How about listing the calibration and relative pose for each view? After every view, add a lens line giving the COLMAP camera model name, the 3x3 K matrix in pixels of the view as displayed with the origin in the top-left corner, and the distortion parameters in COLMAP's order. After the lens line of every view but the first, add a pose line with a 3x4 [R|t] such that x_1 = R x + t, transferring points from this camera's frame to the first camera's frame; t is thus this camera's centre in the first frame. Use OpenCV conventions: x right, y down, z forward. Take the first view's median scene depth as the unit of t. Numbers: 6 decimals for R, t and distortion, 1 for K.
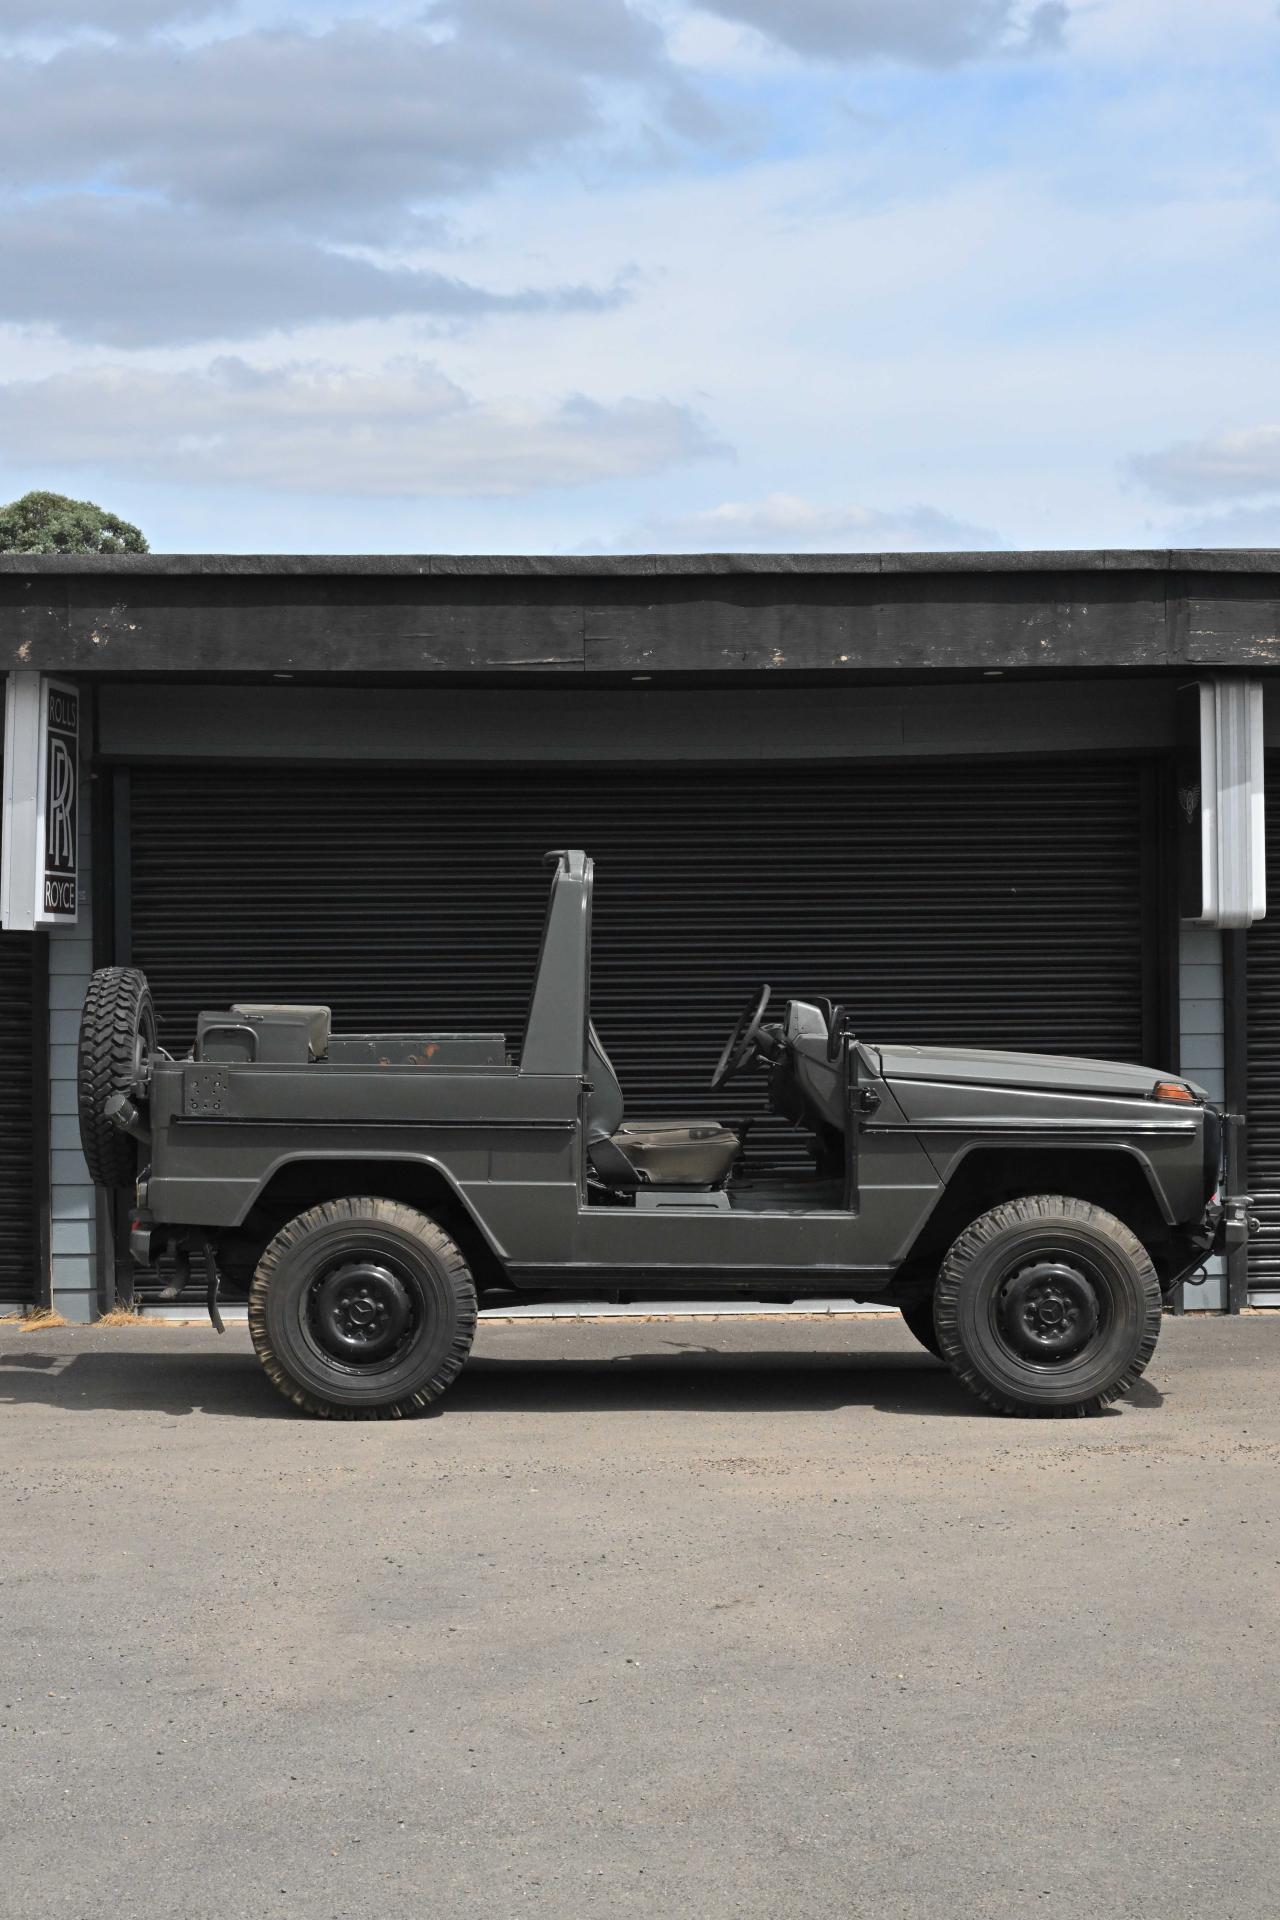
lens RADIAL K [[3775.5, 0, 645.8], [0, 3775.5, 968.3], [0, 0, 1]] dist [0.024810, -0.181978]
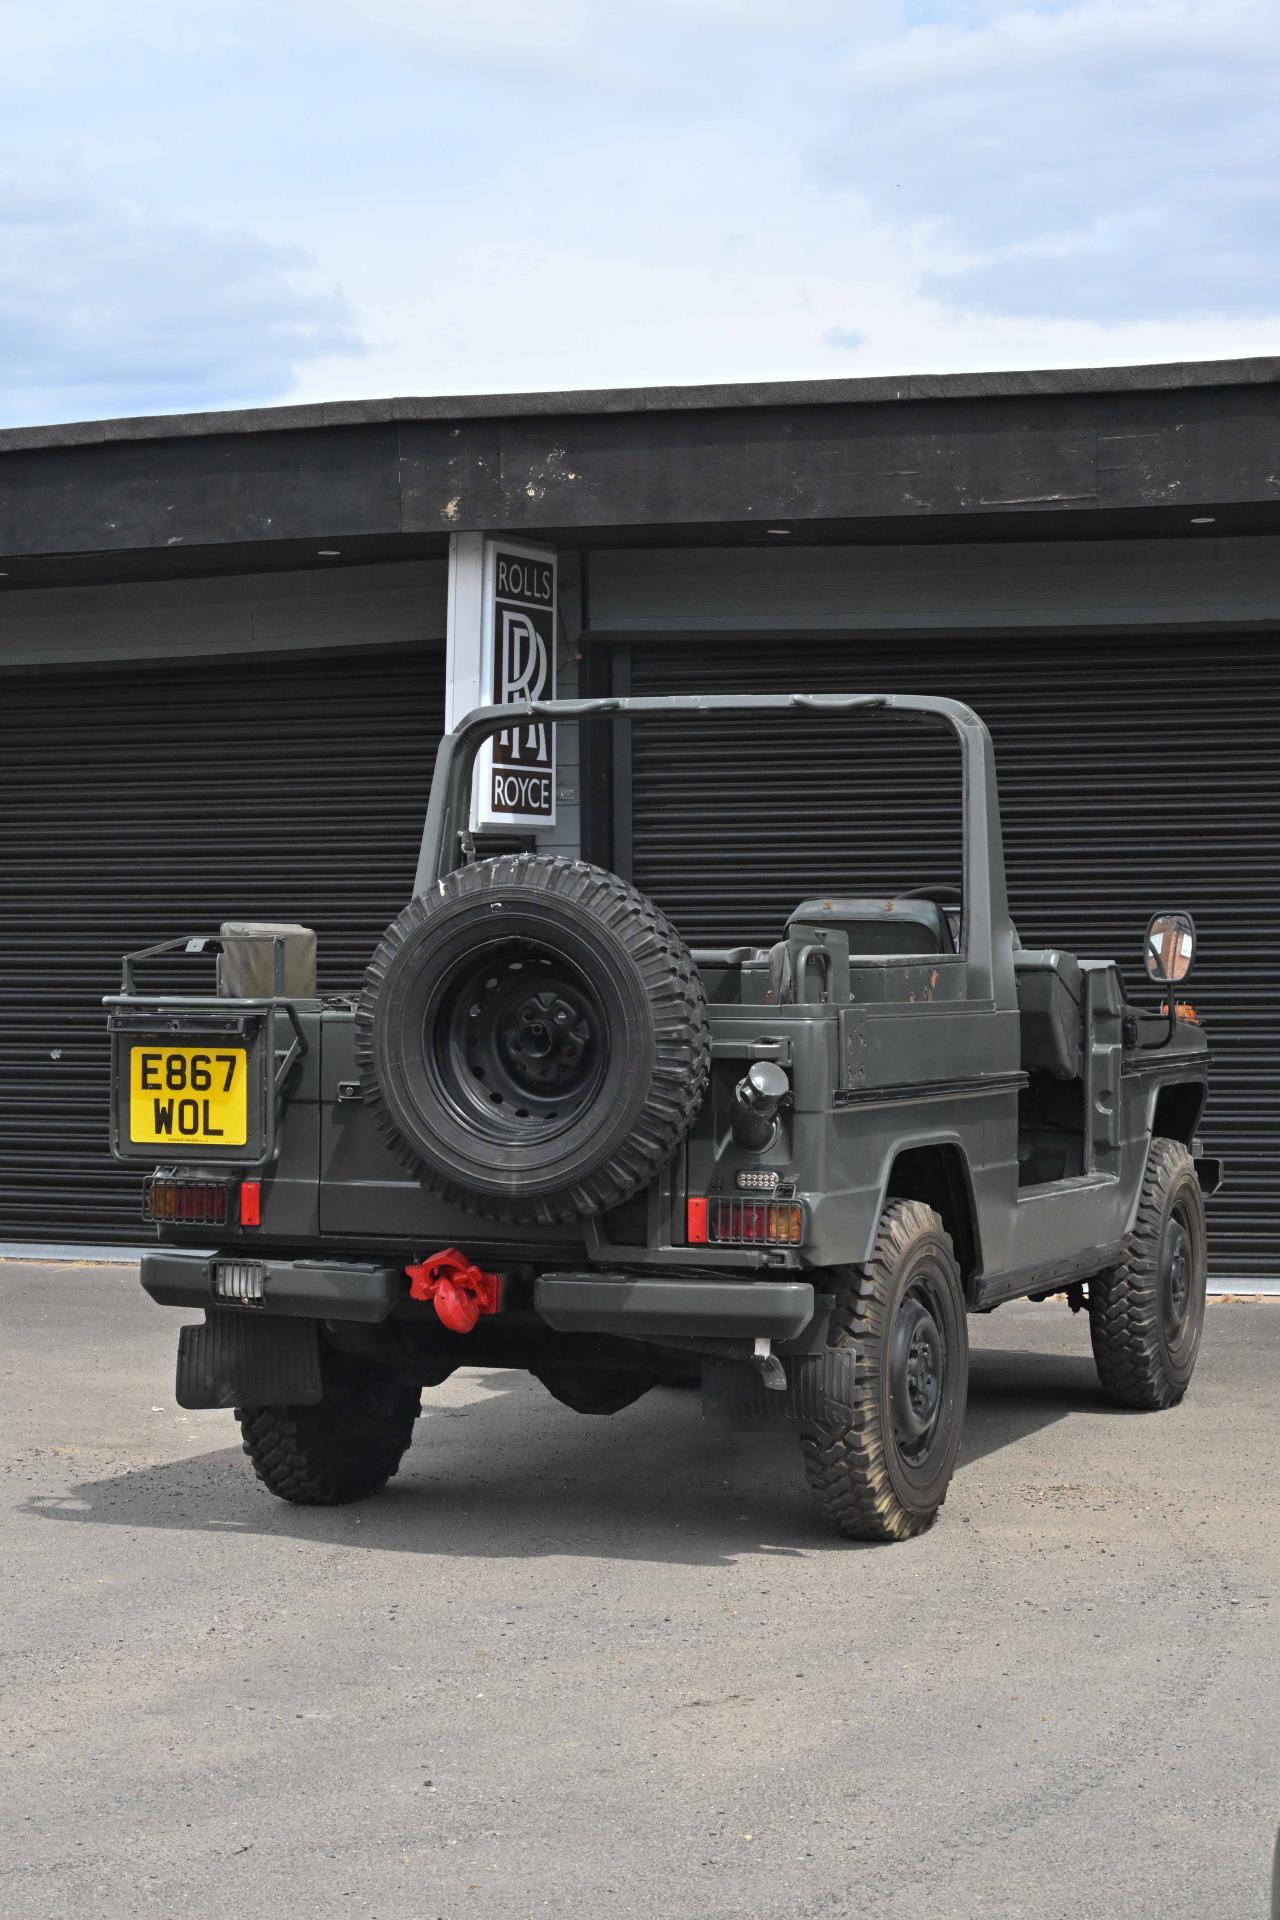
lens RADIAL K [[3775.5, 0, 645.8], [0, 3775.5, 968.3], [0, 0, 1]] dist [0.024810, -0.181978]
pose [[0.950665, 0.001824, -0.310213, 0.145099], [0.002085, 0.999923, 0.012268, 0.010748], [0.310211, -0.012309, 0.950588, 0.187721]]
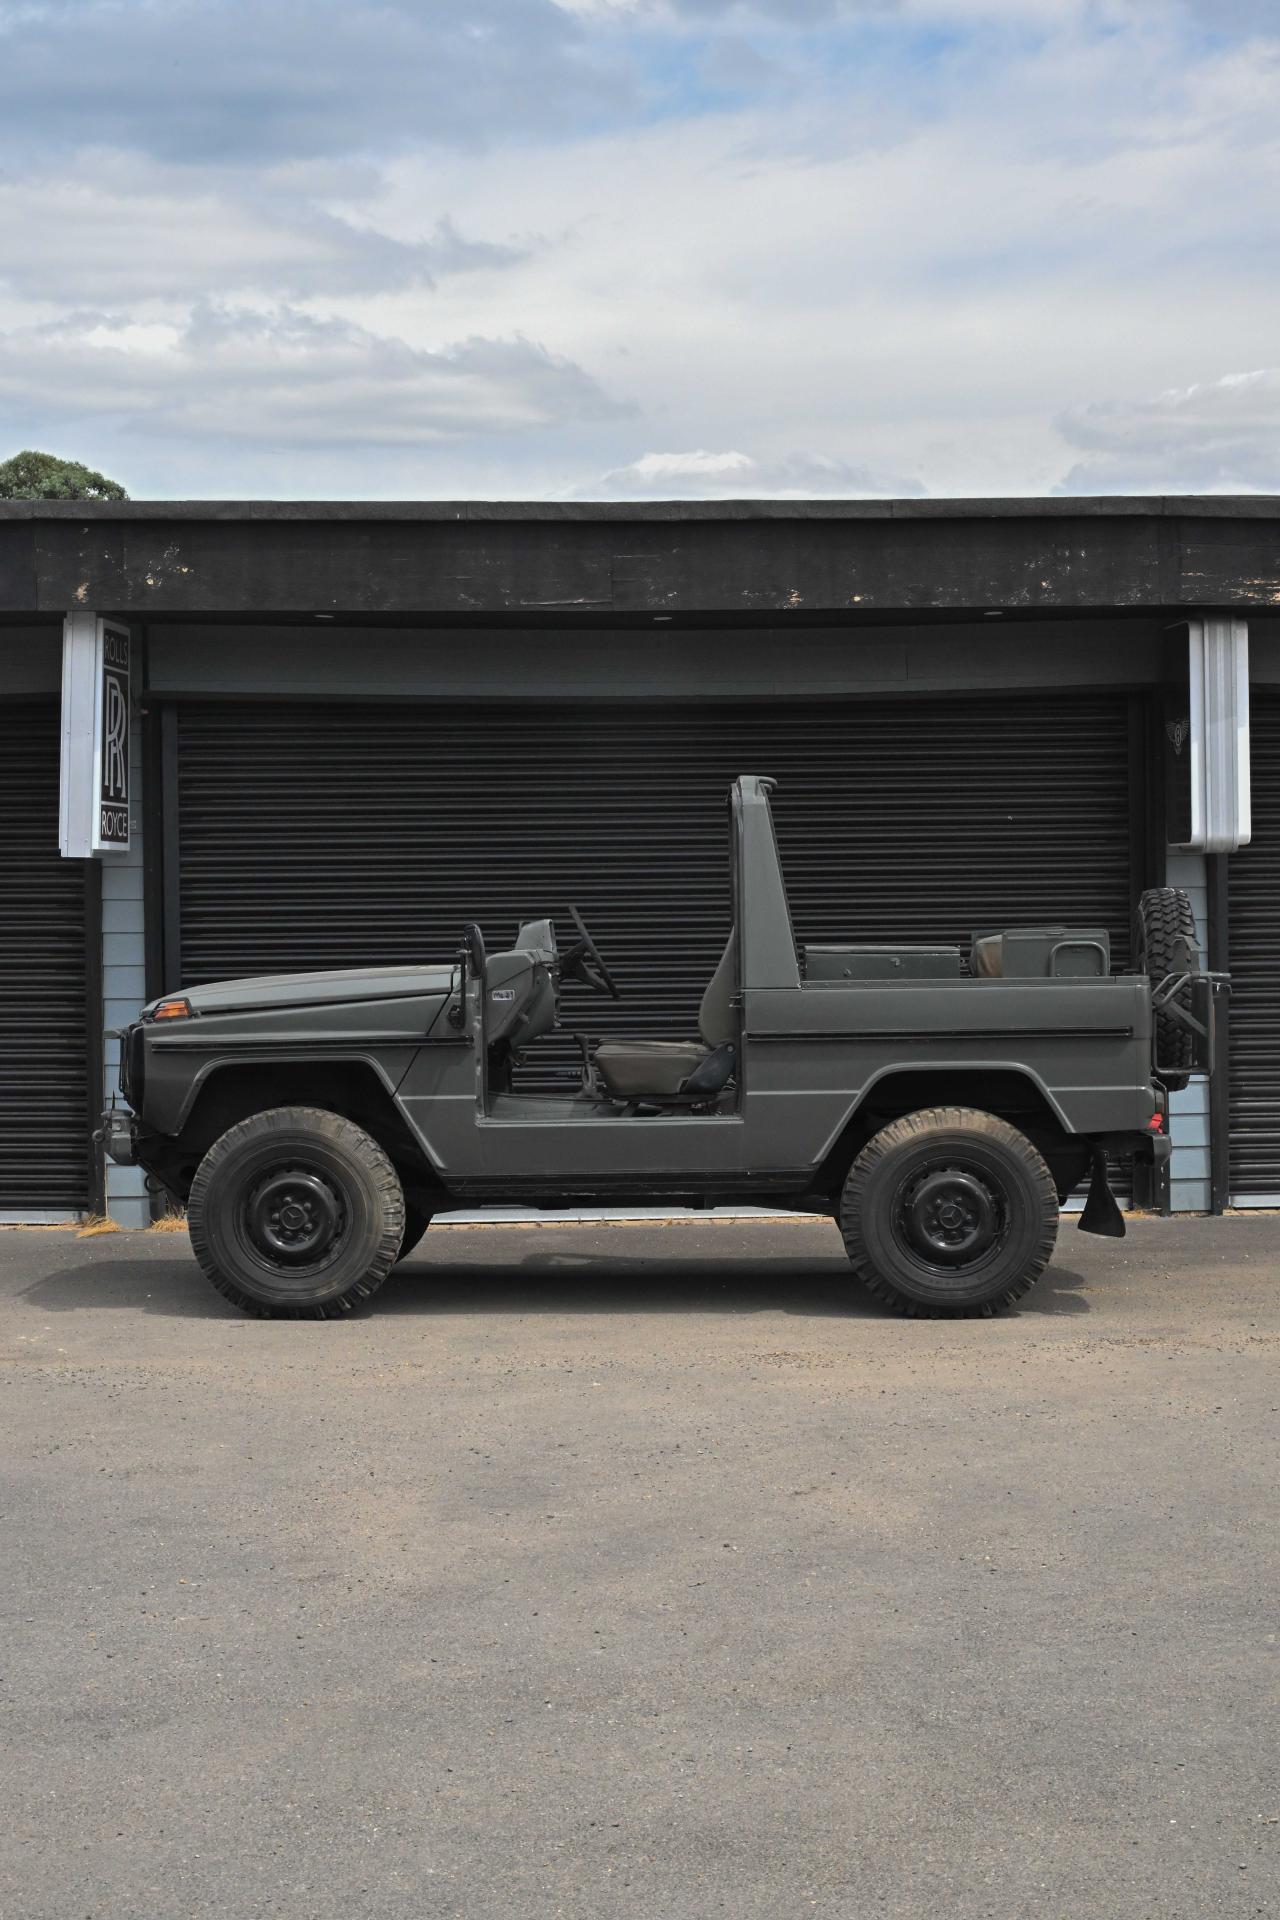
lens RADIAL K [[3510.7, 0, 669.6], [0, 3510.7, 940.7], [0, 0, 1]] dist [0.017866, -0.152464]
pose [[0.999699, -0.003138, 0.024345, -0.024527], [0.002846, 0.999924, 0.012009, 0.001875], [-0.024381, -0.011936, 0.999631, 0.014566]]
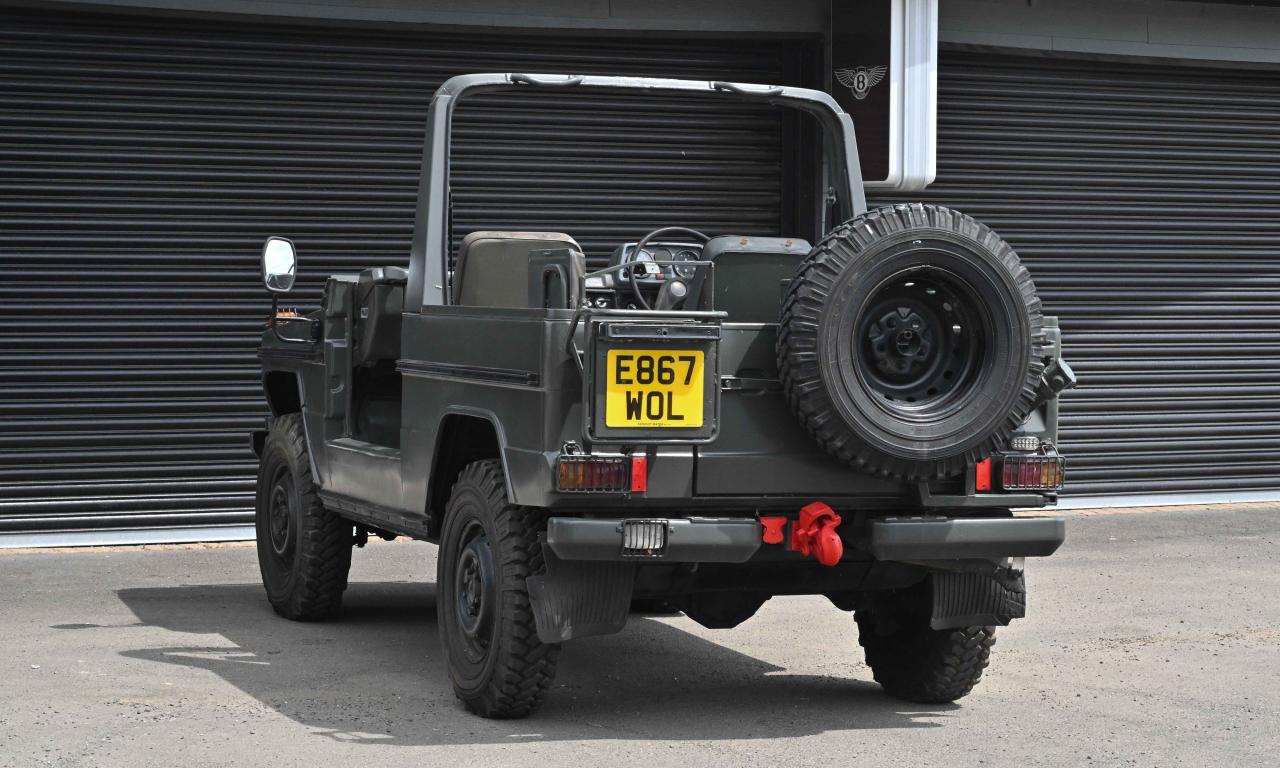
lens RADIAL K [[3040.3, 0, 636.0], [0, 3040.3, 346.1], [0, 0, 1]] dist [0.036807, -0.175713]
pose [[0.909268, 0.004064, 0.416192, -0.319328], [-0.017324, 0.999455, 0.028088, 0.012719], [-0.415851, -0.032750, 0.908843, 0.189056]]
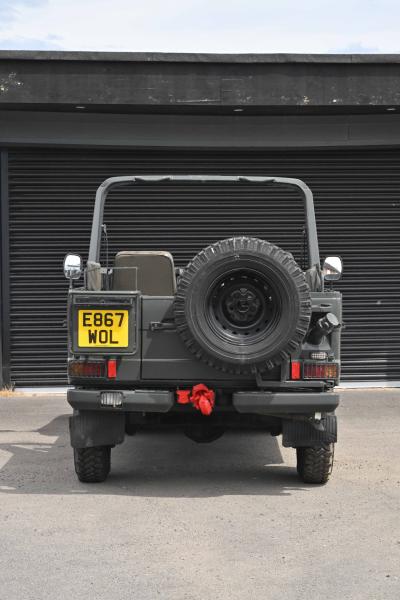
lens RADIAL K [[1445.5, 0, 200.5], [0, 1445.5, 300.7], [0, 0, 1]] dist [0.025556, -0.640100]
pose [[0.997387, -0.000514, 0.072241, -0.090283], [-0.002290, 0.999247, 0.038725, 0.004016], [-0.072207, -0.038789, 0.996635, 0.139970]]
